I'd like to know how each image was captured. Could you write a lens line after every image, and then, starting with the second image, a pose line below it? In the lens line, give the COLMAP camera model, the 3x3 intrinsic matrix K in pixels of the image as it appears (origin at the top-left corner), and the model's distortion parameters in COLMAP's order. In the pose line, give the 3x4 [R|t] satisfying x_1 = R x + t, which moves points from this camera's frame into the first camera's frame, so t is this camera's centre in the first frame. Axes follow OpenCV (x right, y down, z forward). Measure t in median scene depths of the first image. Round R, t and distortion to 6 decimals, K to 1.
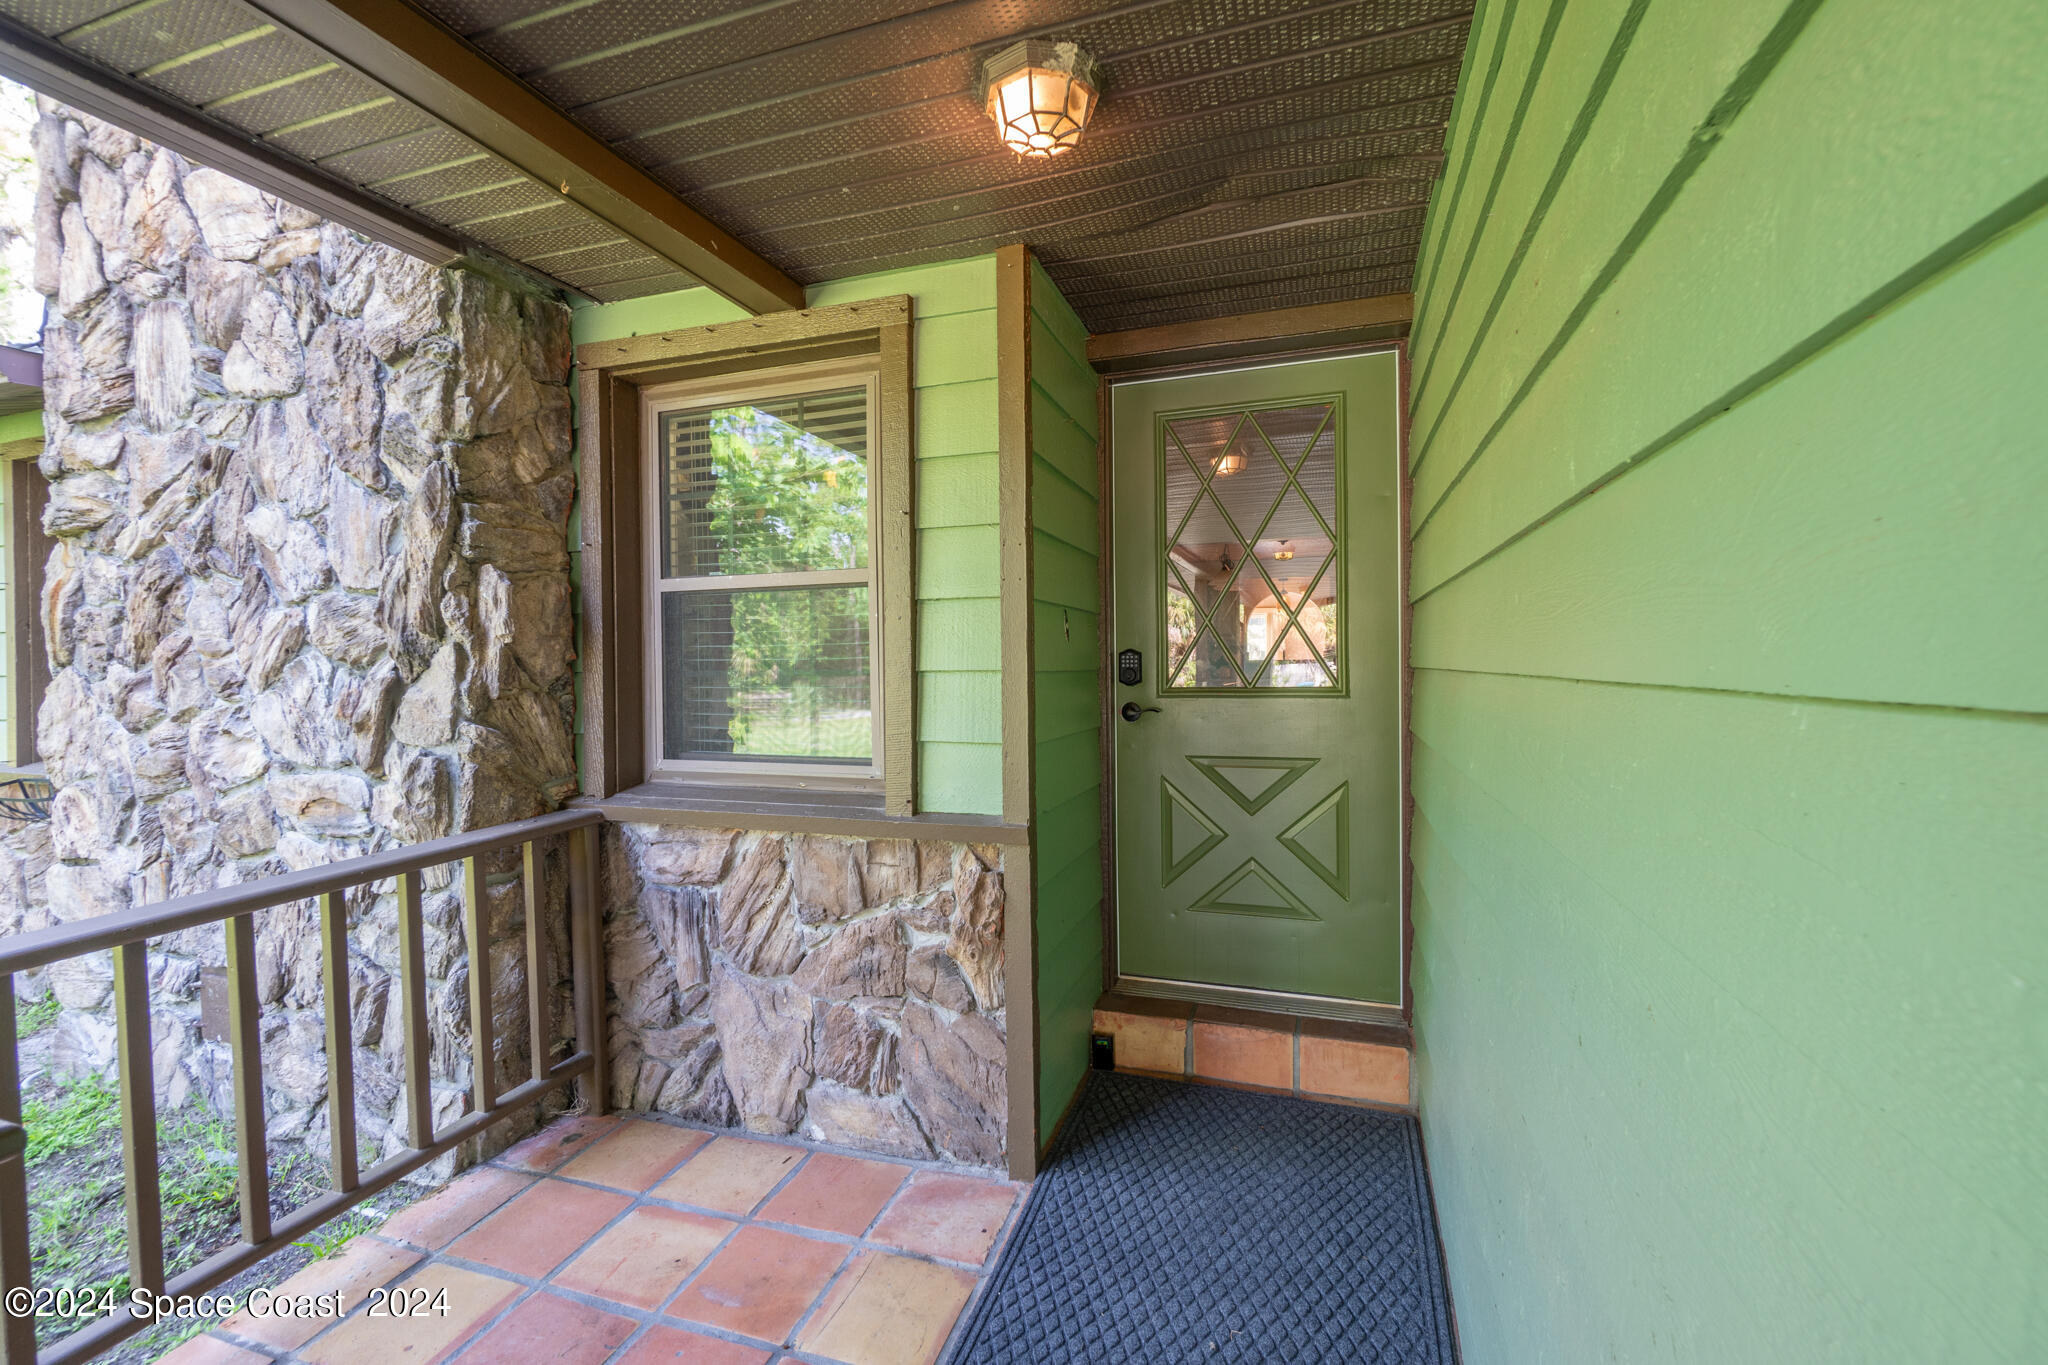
lens RADIAL K [[876.6, 0, 1020.0], [0, 876.6, 675.6], [0, 0, 1]] dist [-0.003401, 0.000878]
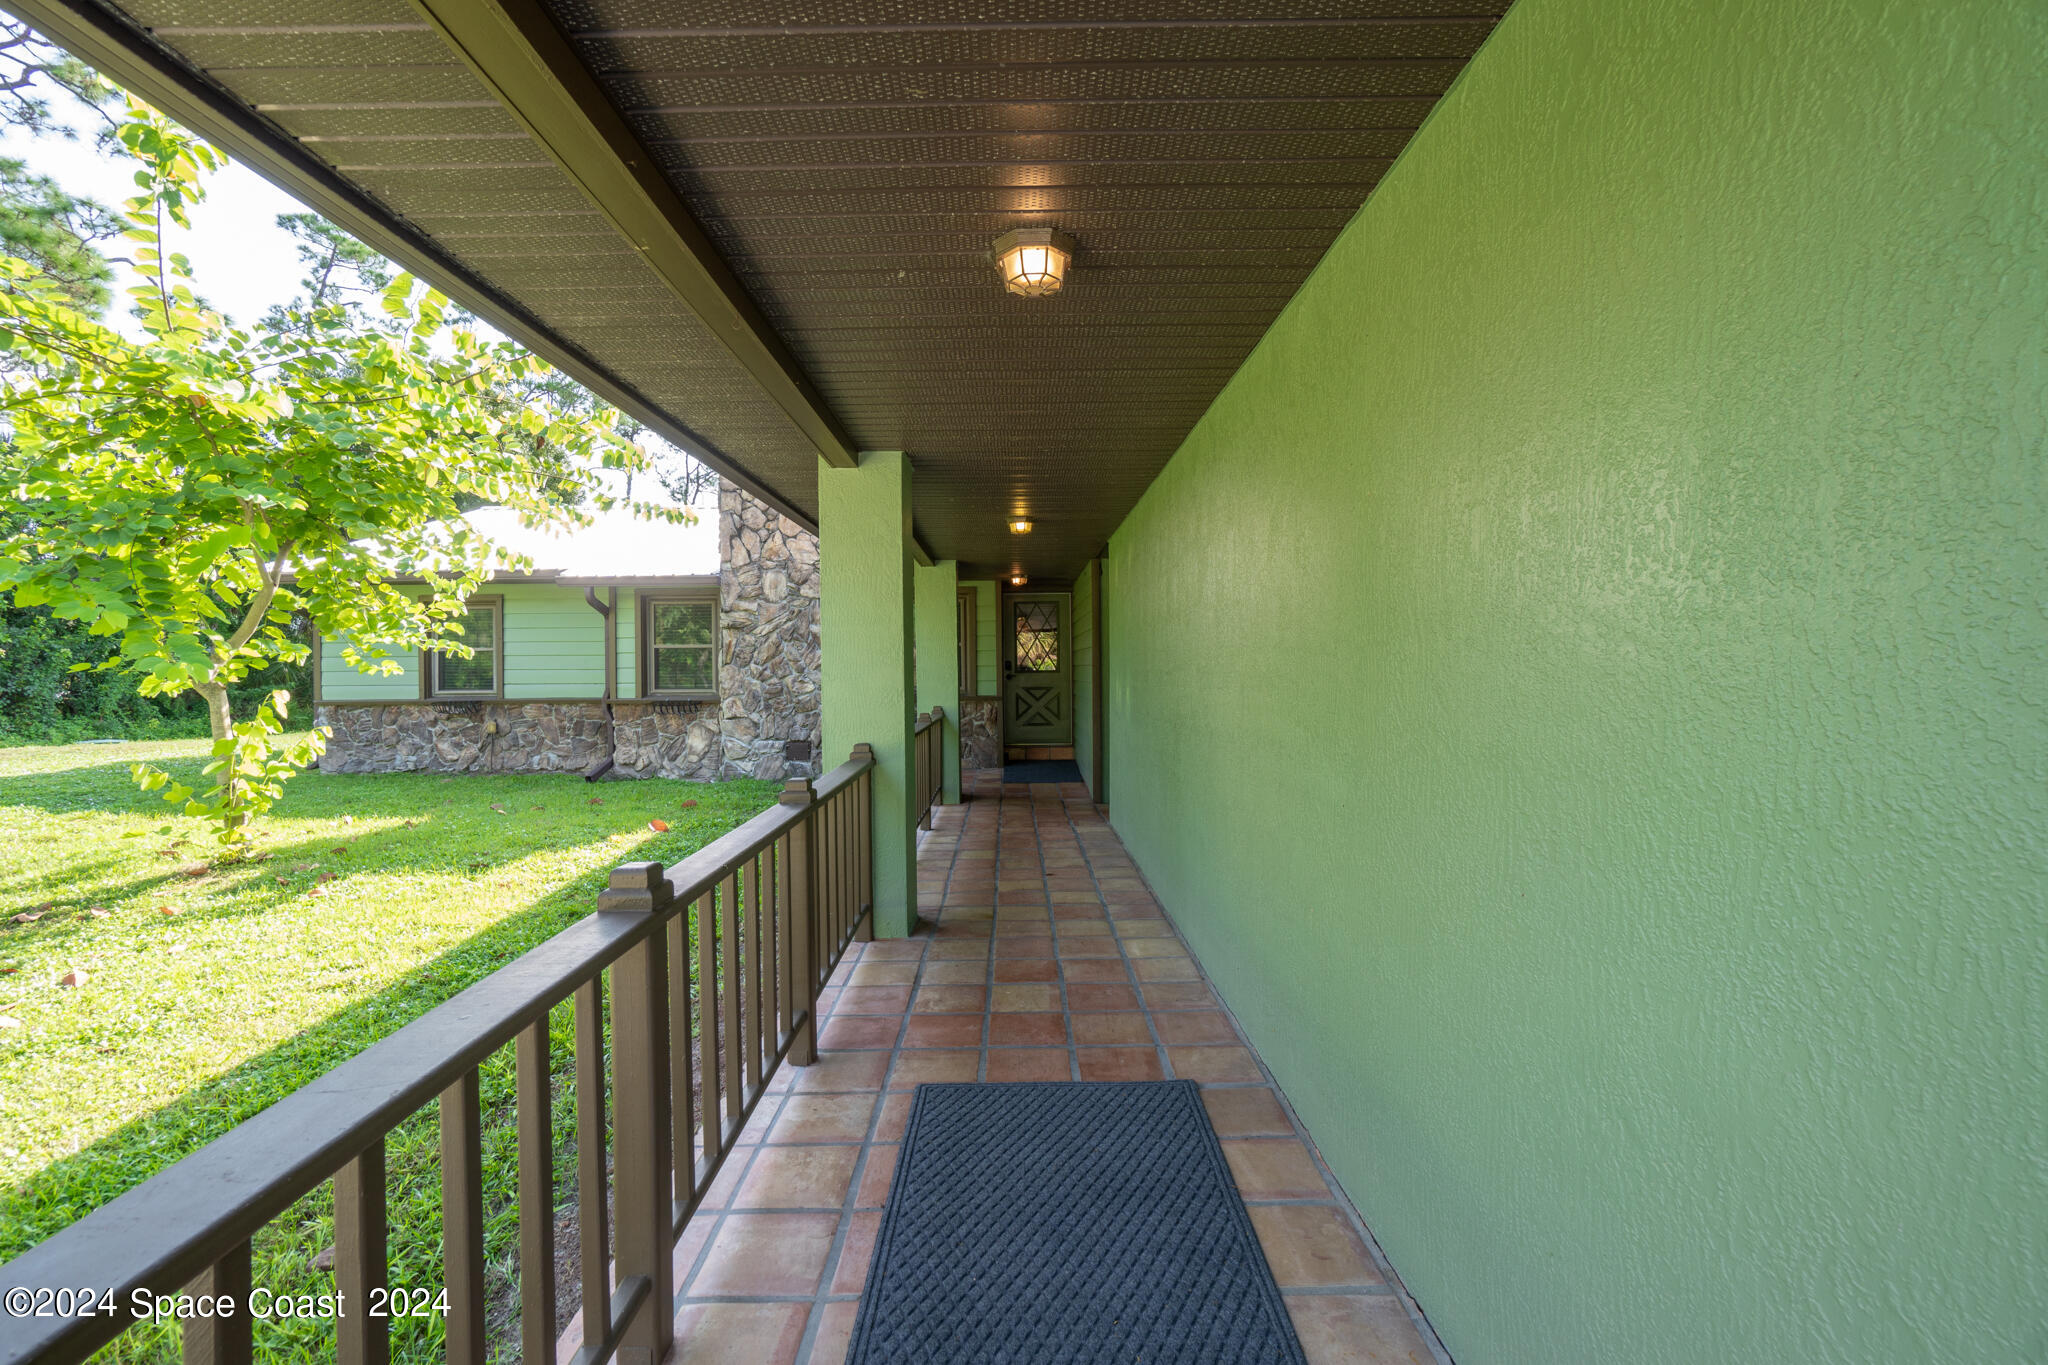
lens RADIAL K [[876.6, 0, 1020.0], [0, 876.6, 675.6], [0, 0, 1]] dist [-0.003401, 0.000878]
pose [[0.947862, -0.003819, 0.318657, -1.153760], [-0.002129, 0.999830, 0.018316, -0.031804], [-0.318673, -0.018039, 0.947693, -2.927011]]
